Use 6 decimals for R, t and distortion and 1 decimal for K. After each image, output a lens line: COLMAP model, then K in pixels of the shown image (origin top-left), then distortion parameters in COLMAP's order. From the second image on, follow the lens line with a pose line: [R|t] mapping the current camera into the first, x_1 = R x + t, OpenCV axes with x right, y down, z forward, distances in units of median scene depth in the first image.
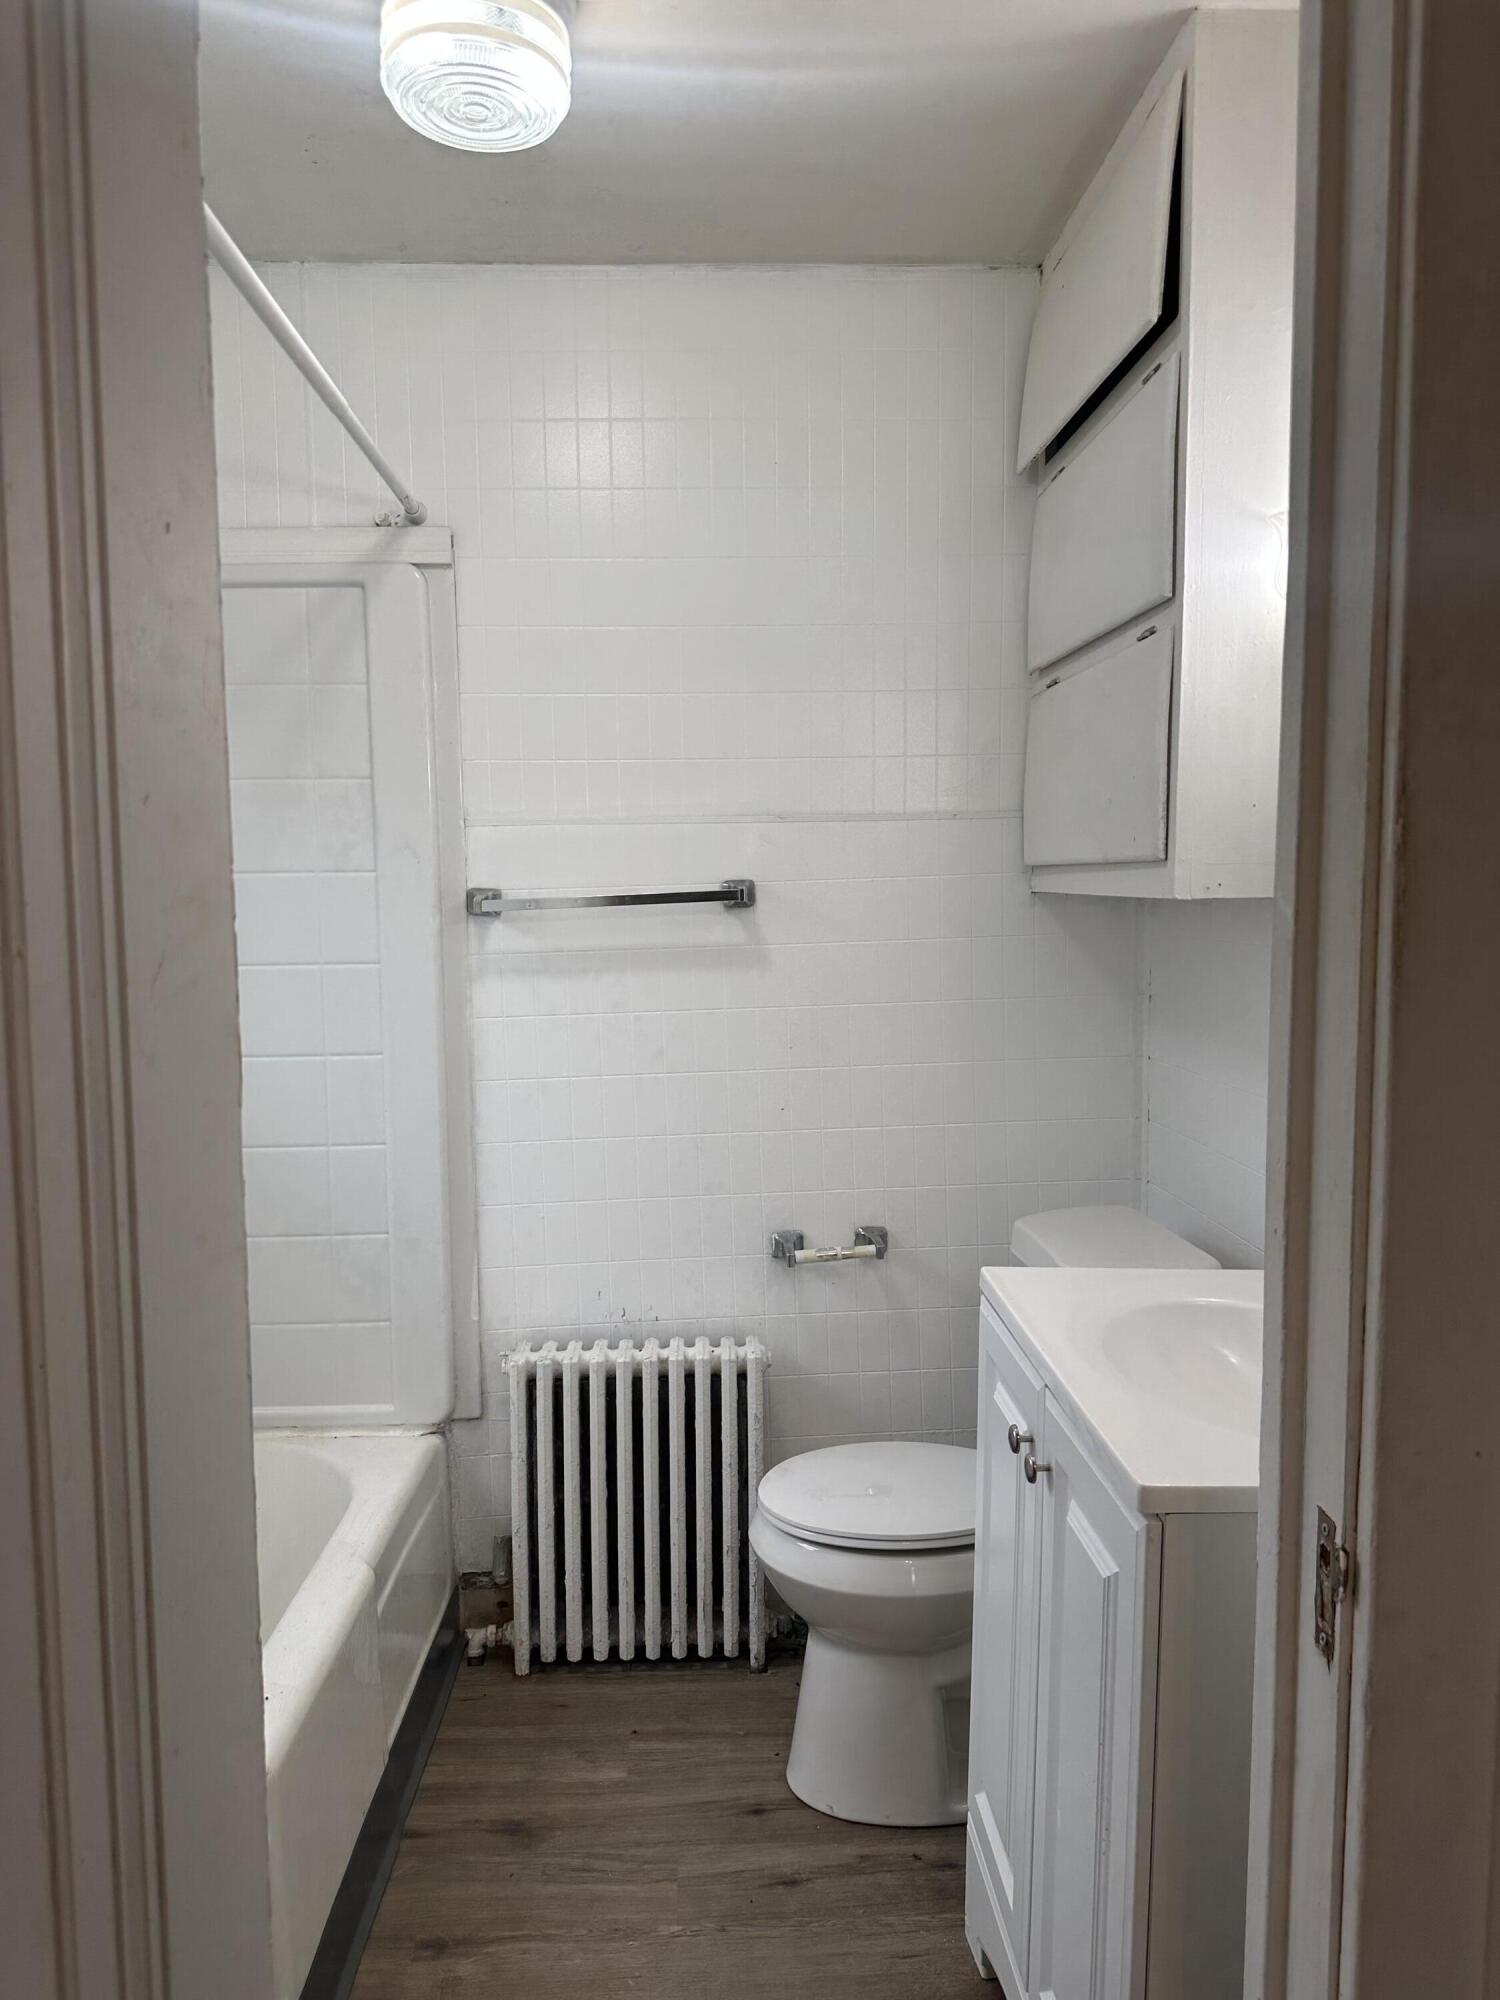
lens RADIAL K [[1395.1, 0, 755.8], [0, 1395.1, 1002.2], [0, 0, 1]] dist [0.055809, -0.077554]
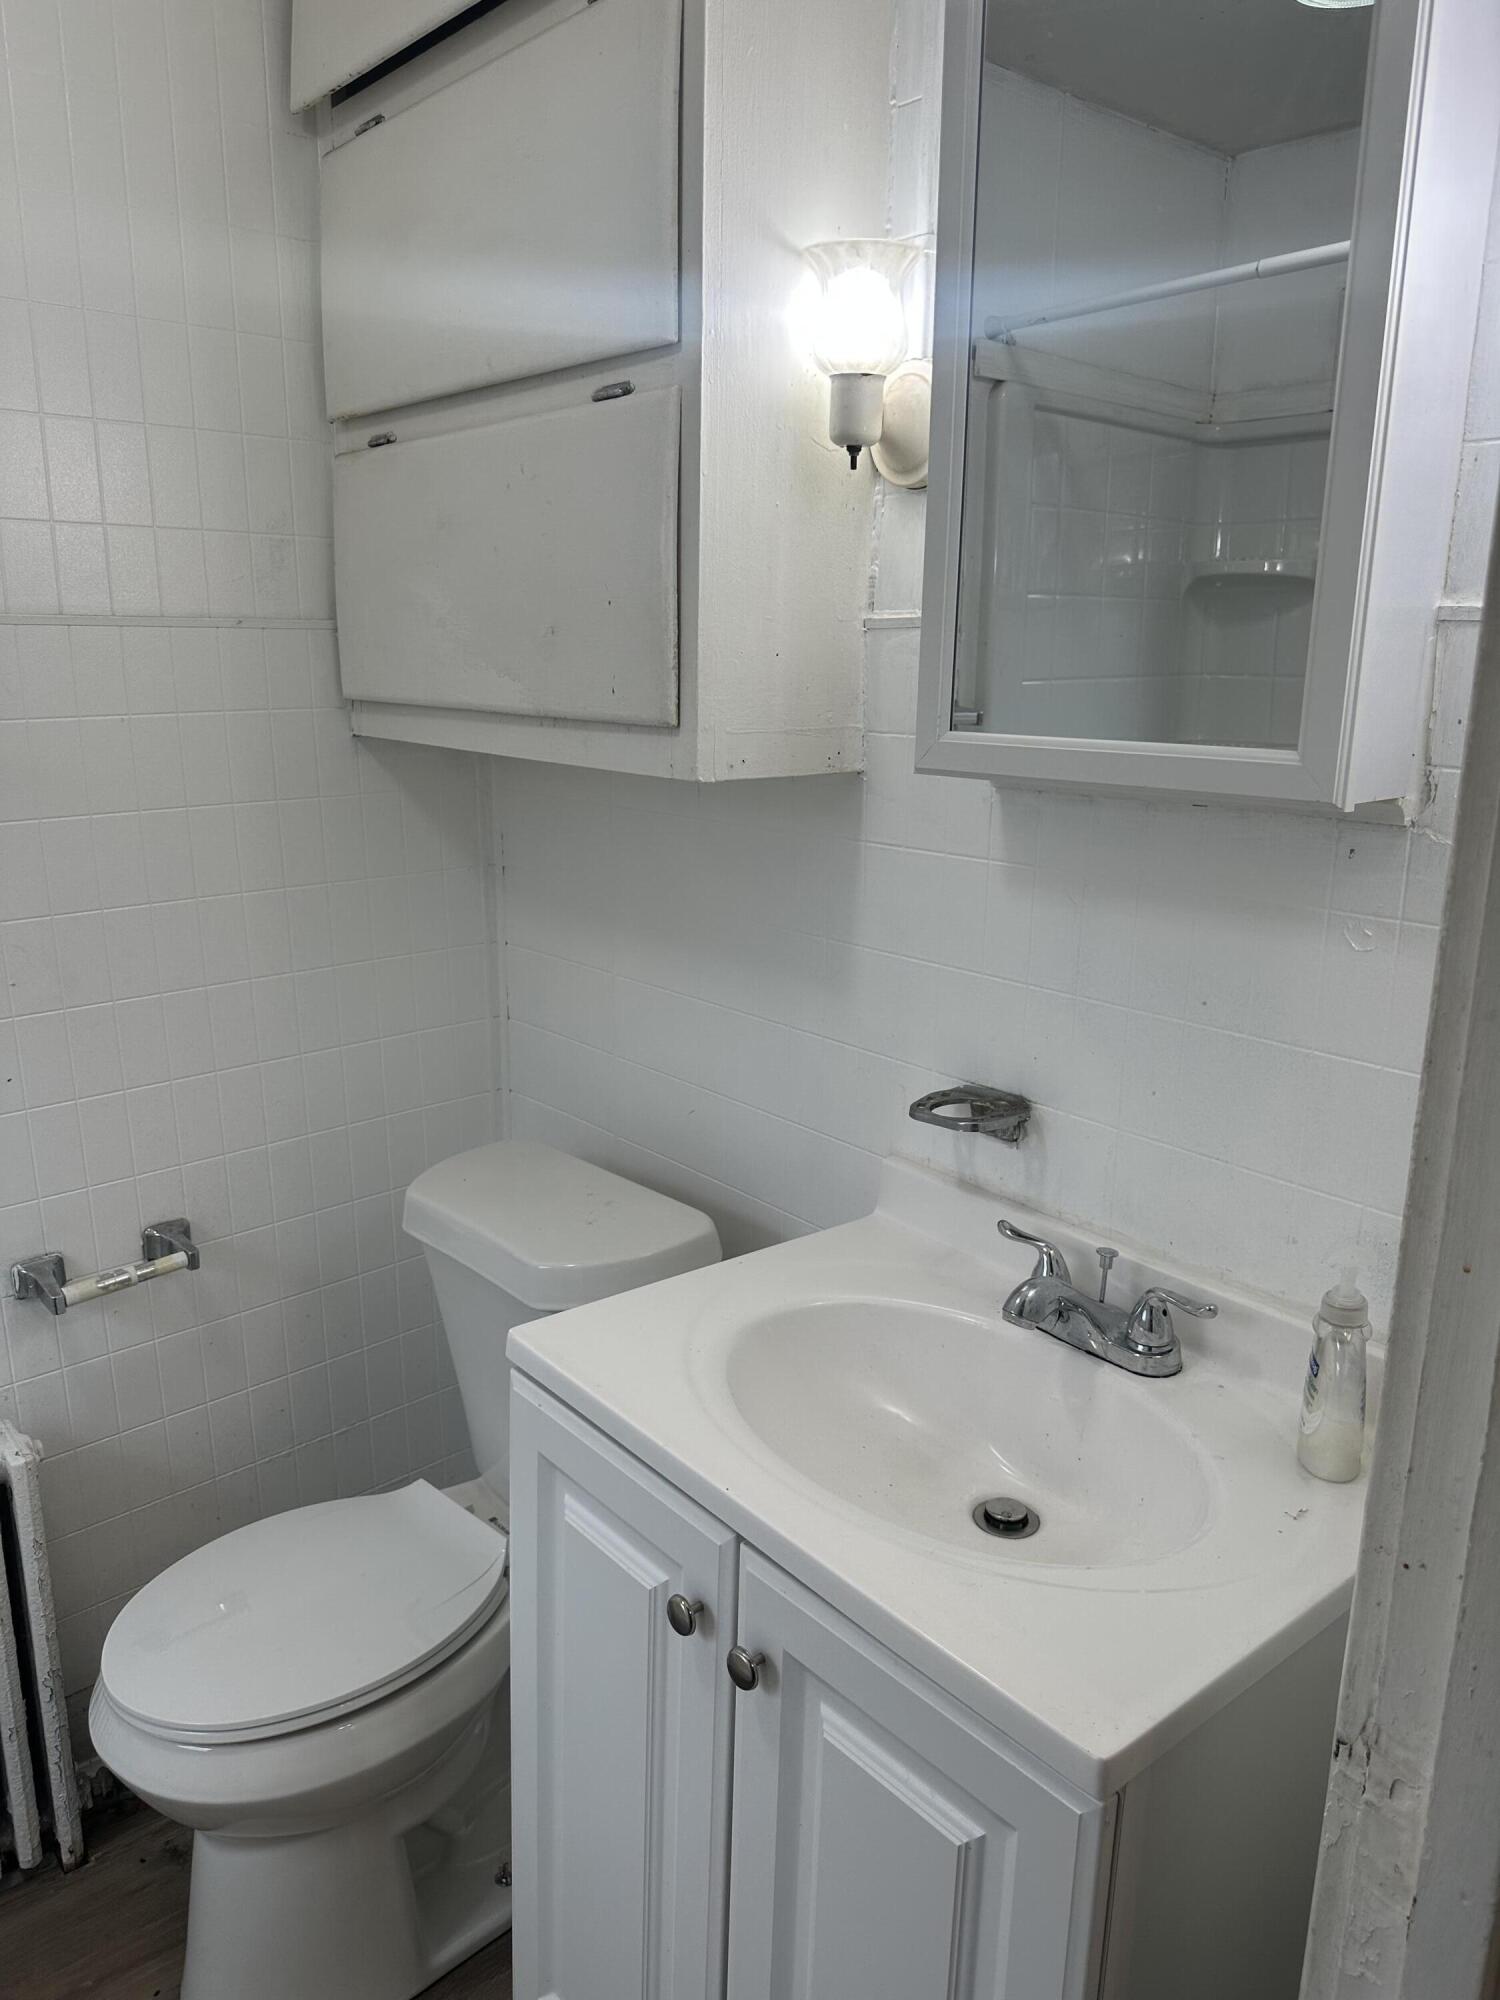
lens RADIAL K [[1395.1, 0, 763.2], [0, 1395.1, 1000.5], [0, 0, 1]] dist [0.055809, -0.077554]
pose [[0.787130, -0.124488, 0.604094, -0.098064], [0.028961, 0.985799, 0.165412, -0.059232], [-0.616107, -0.112706, 0.779557, 0.286979]]
